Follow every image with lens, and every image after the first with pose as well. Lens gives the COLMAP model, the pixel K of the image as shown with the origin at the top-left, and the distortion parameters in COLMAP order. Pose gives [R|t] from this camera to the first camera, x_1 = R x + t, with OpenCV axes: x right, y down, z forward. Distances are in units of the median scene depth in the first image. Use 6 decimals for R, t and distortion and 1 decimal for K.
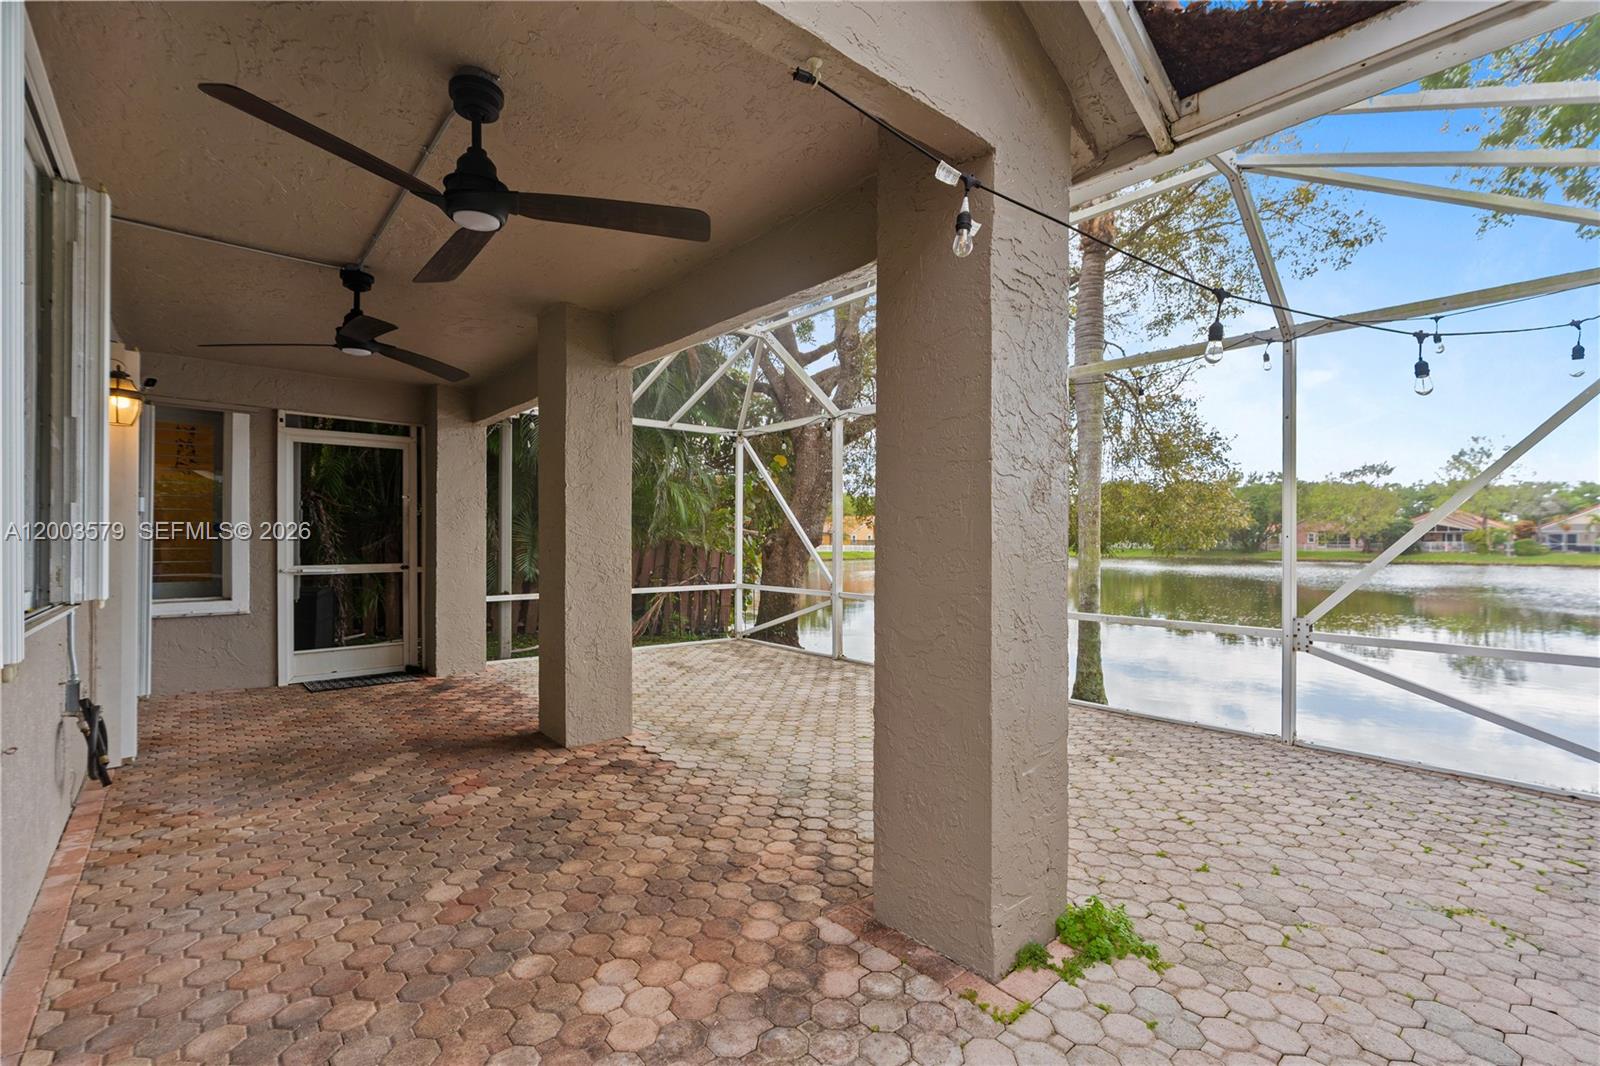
lens RADIAL K [[697.3, 0, 806.3], [0, 697.3, 533.3], [0, 0, 1]] dist [-0.003717, 0.003210]
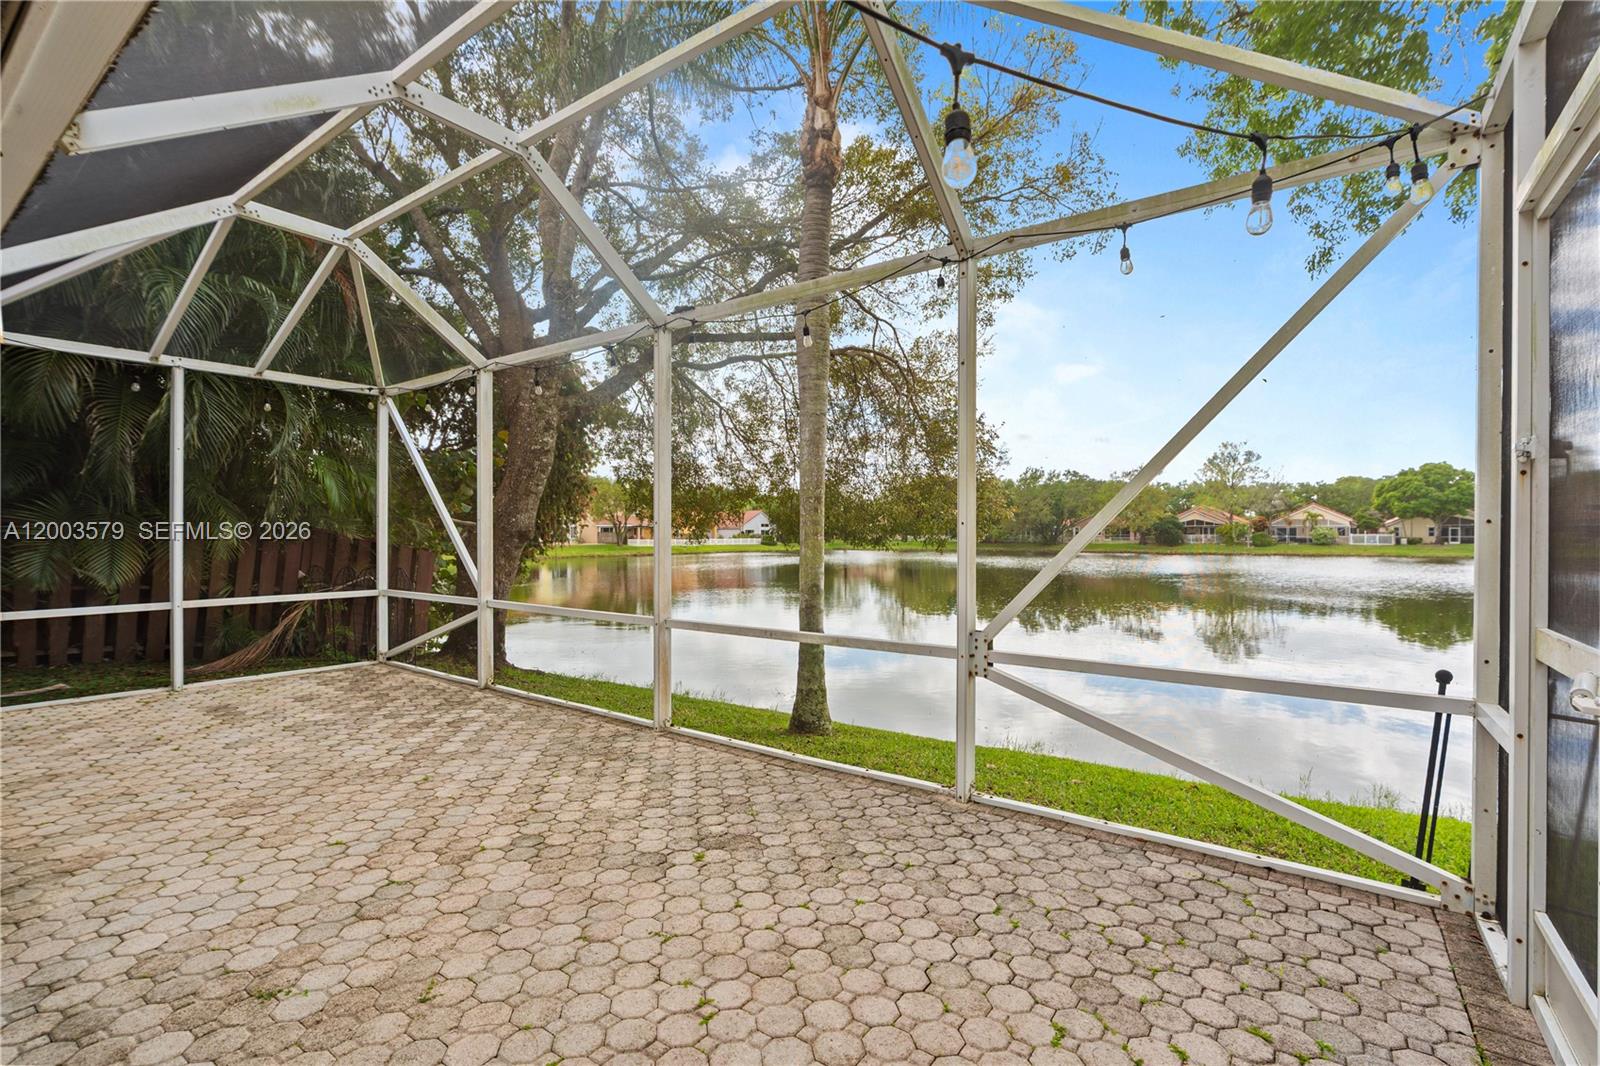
lens RADIAL K [[697.3, 0, 806.3], [0, 697.3, 533.3], [0, 0, 1]] dist [-0.003717, 0.003210]
pose [[0.975762, -0.001083, 0.218834, 0.324437], [-0.000763, 0.999965, 0.008349, 0.008082], [-0.218835, -0.008313, 0.975726, 0.274733]]
